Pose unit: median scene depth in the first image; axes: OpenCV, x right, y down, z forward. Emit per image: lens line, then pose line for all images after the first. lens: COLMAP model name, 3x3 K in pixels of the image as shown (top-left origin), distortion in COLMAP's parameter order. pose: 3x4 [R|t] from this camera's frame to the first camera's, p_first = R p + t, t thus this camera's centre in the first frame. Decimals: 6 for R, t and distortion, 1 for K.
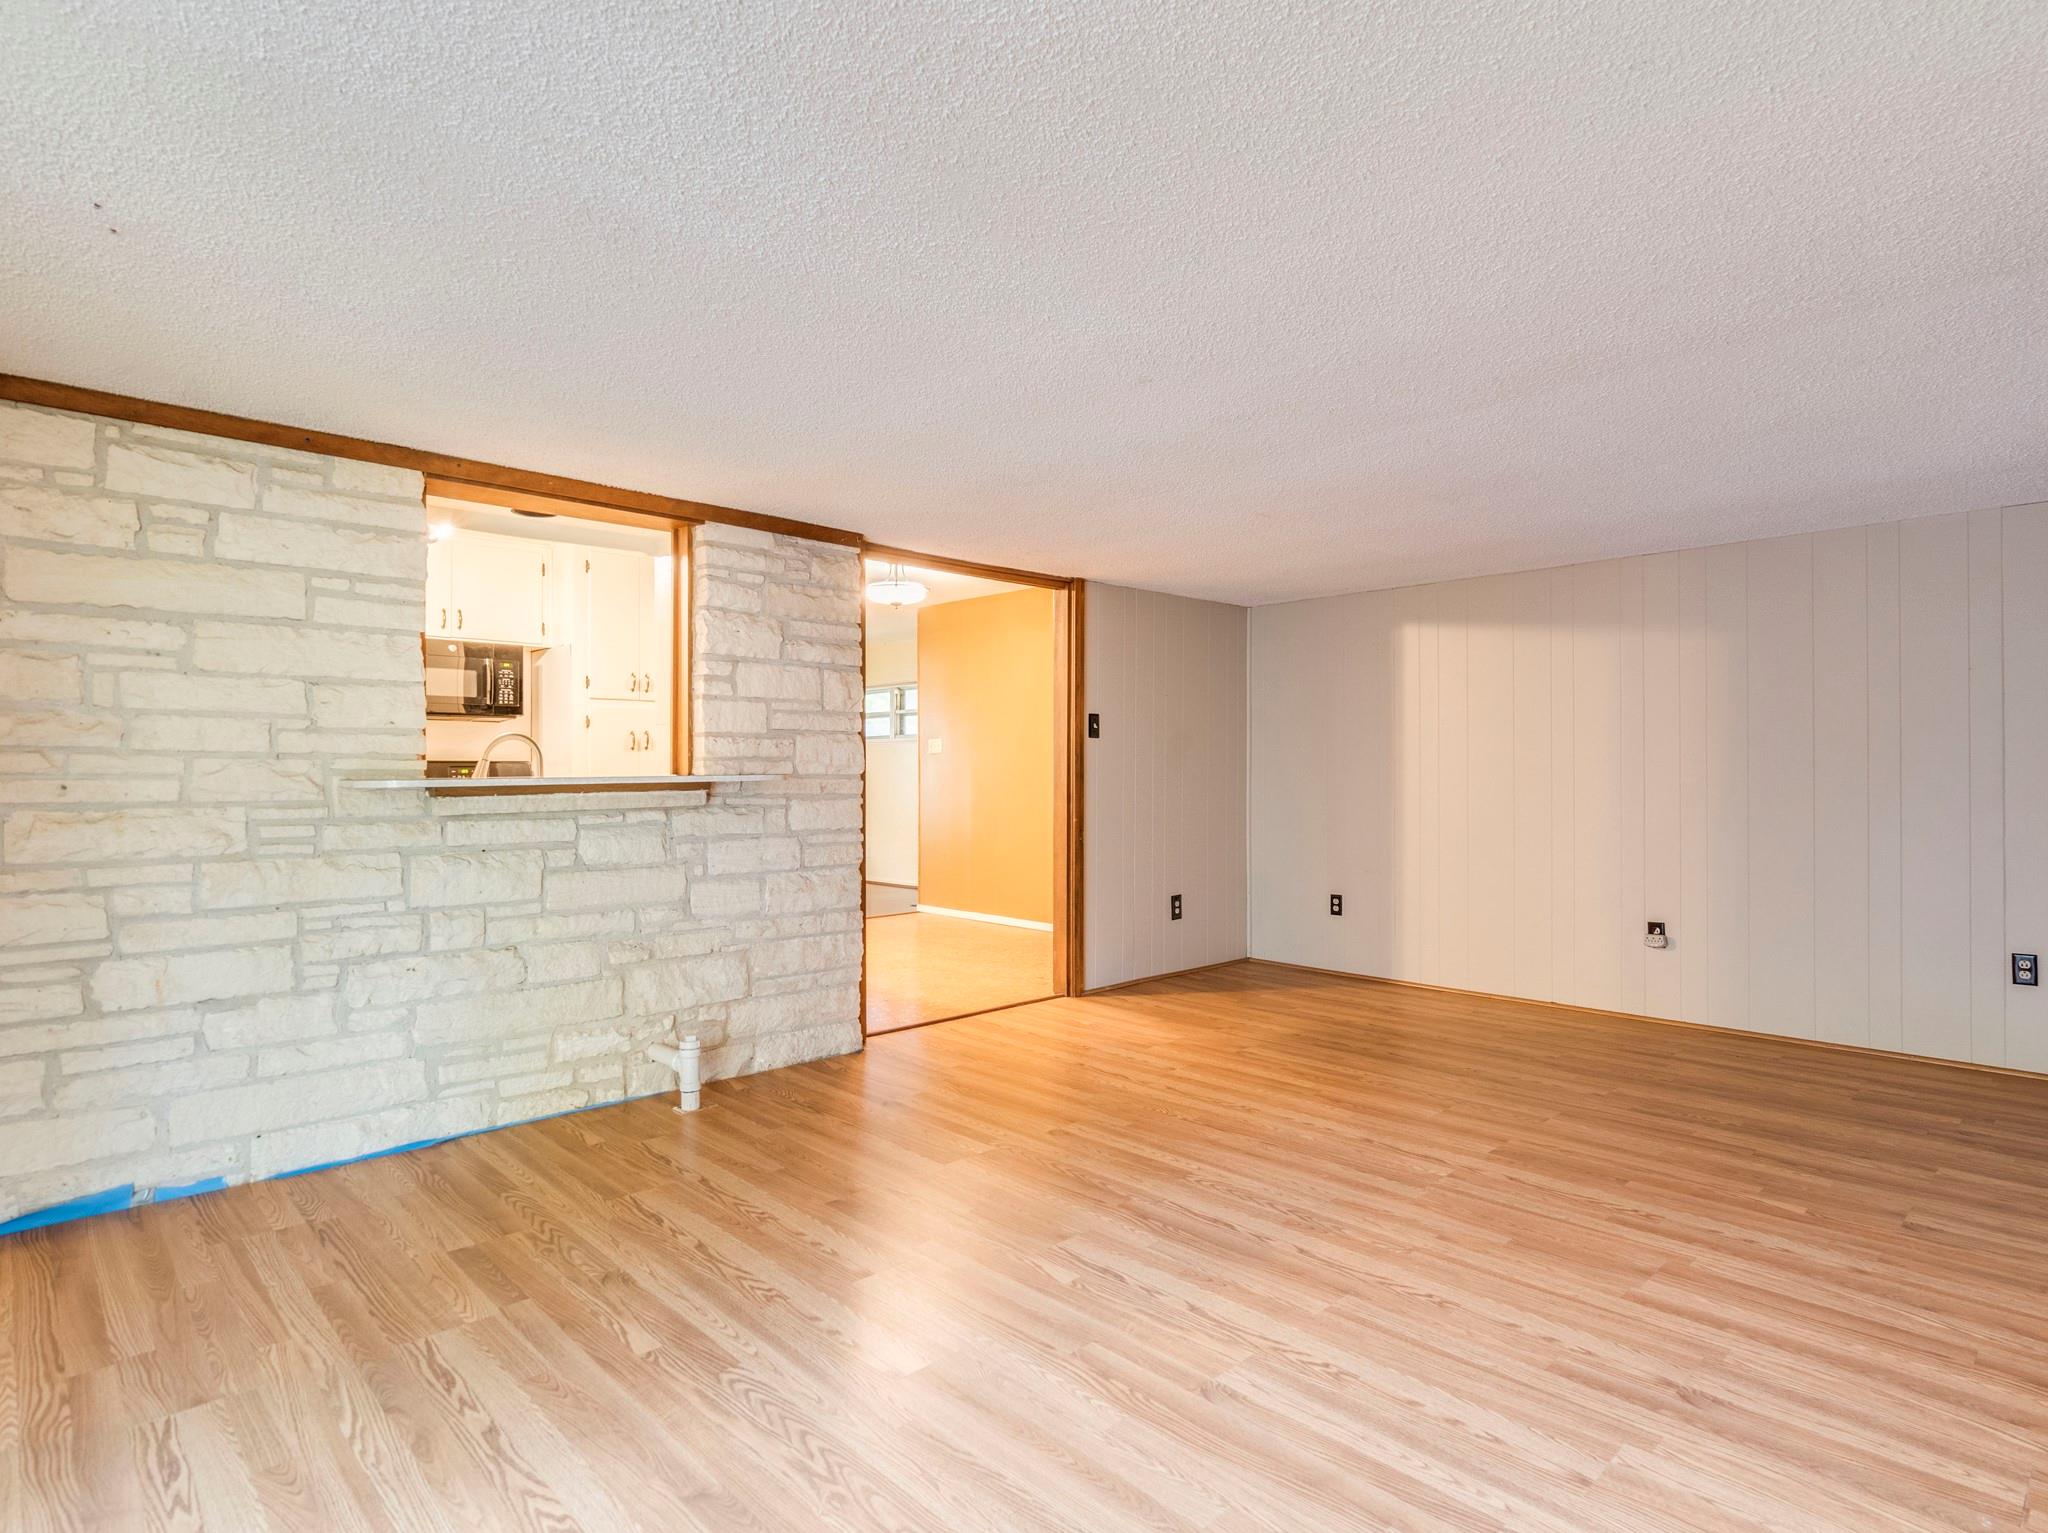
lens RADIAL K [[1066.7, 0, 1043.7], [0, 1066.7, 772.7], [0, 0, 1]] dist [-0.002867, 0.000448]
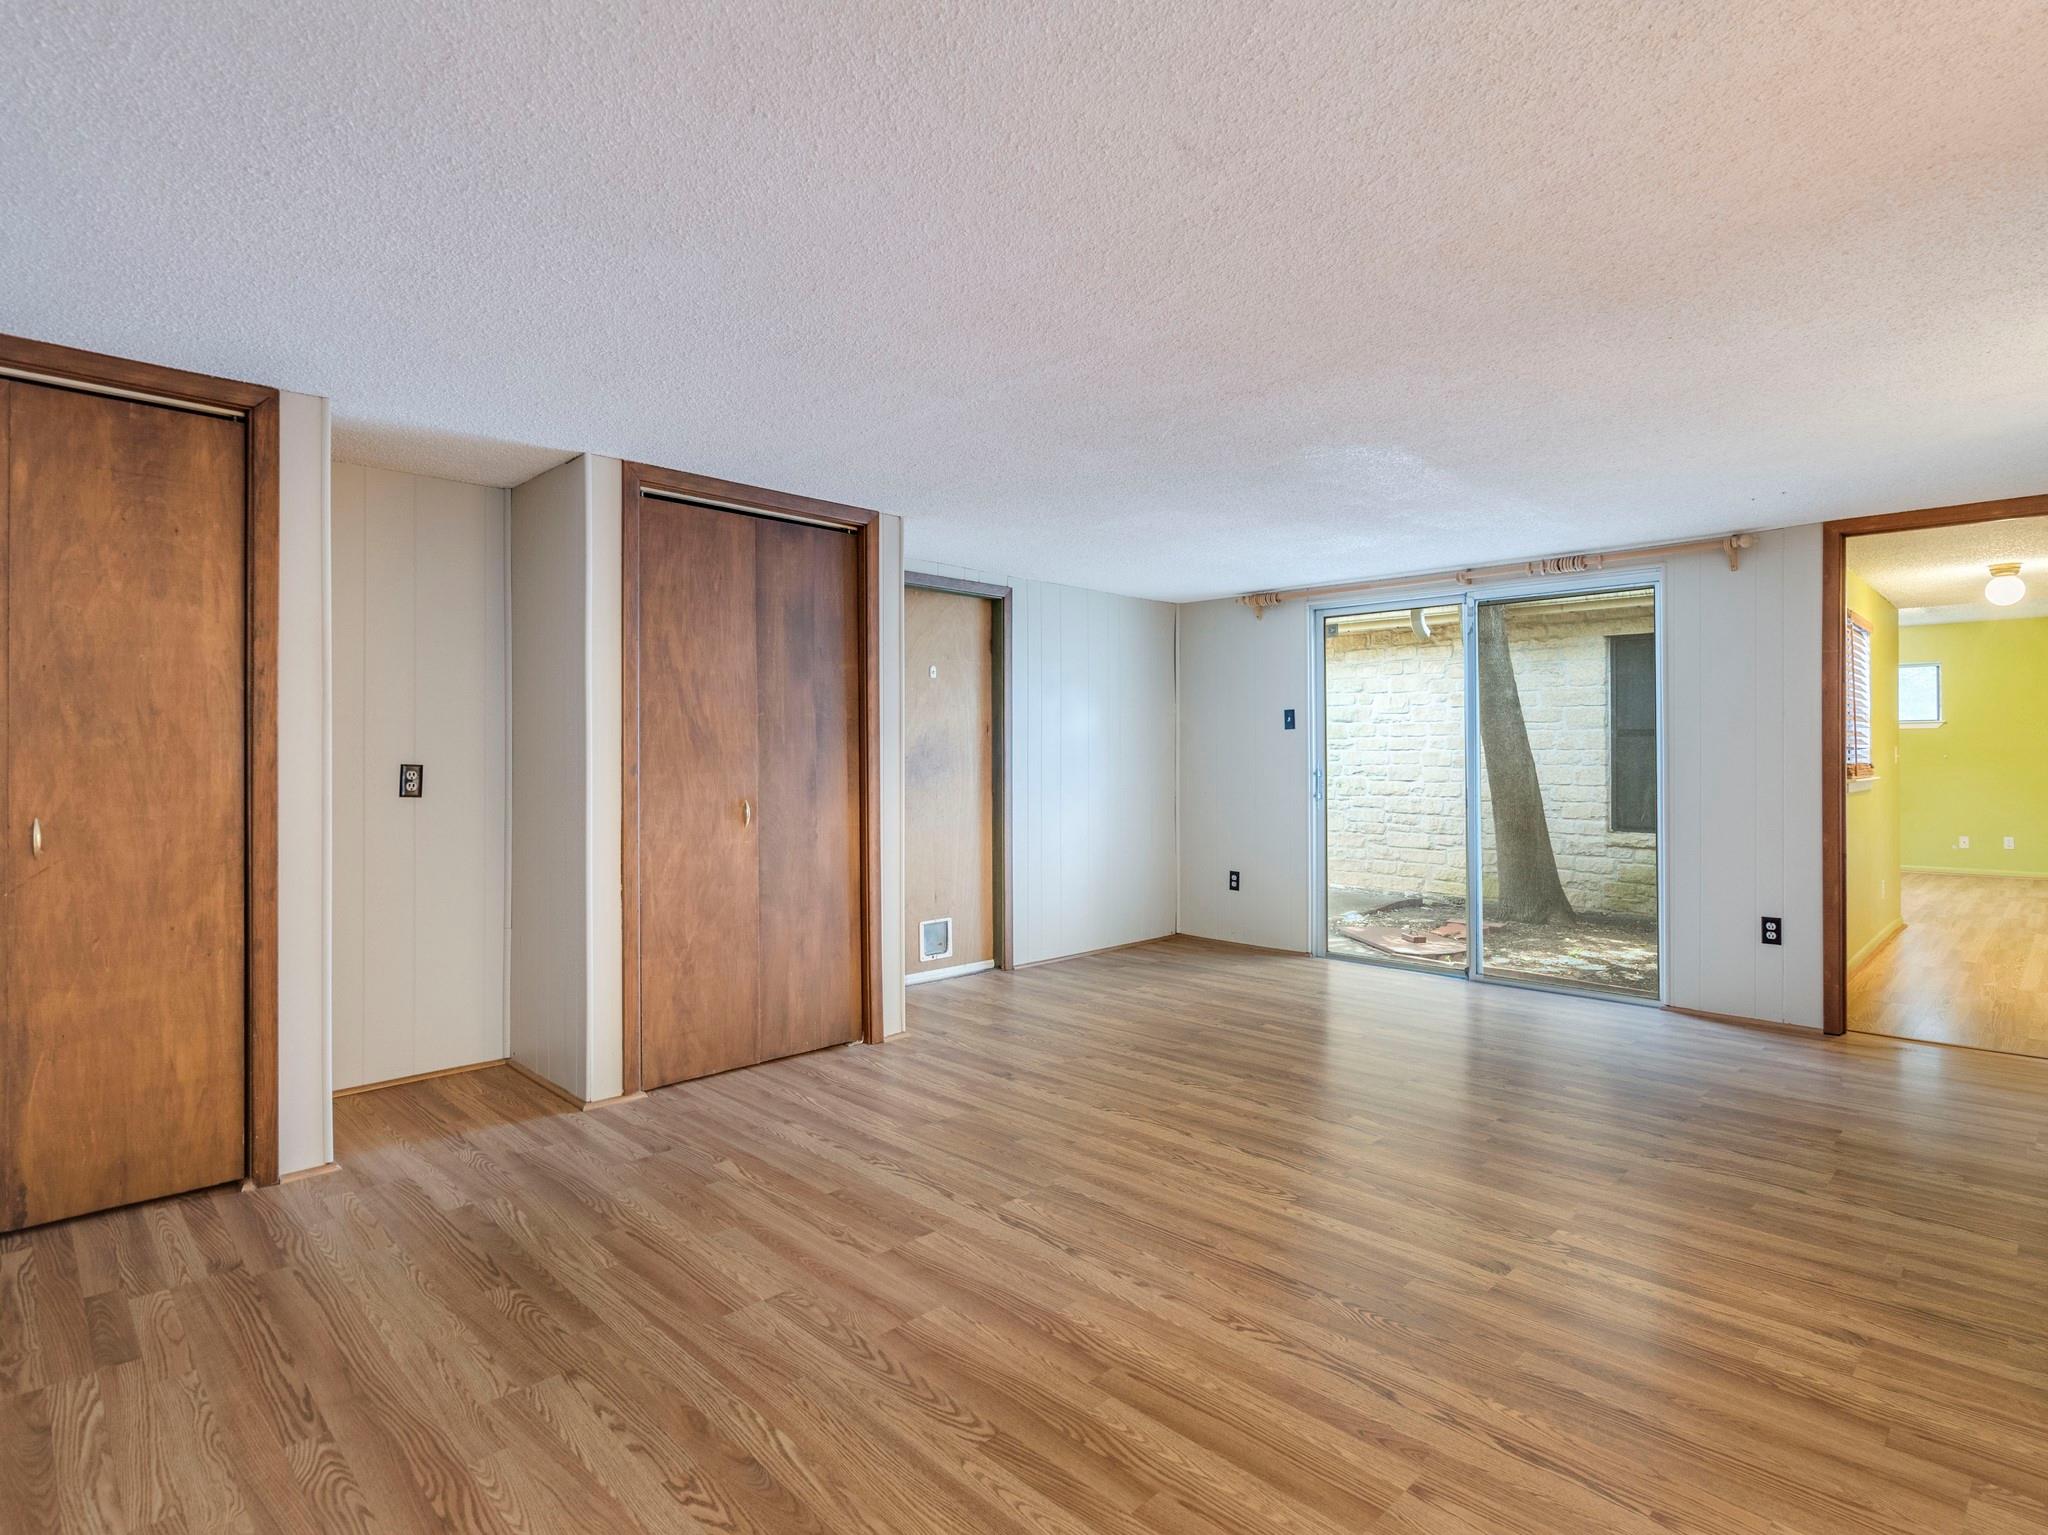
lens RADIAL K [[1066.7, 0, 1043.7], [0, 1066.7, 773.7], [0, 0, 1]] dist [-0.002867, 0.000448]
pose [[-0.999750, -0.000733, -0.022338, 0.379718], [-0.001062, 0.999891, 0.014724, -0.003029], [0.022324, 0.014744, -0.999642, 1.942990]]
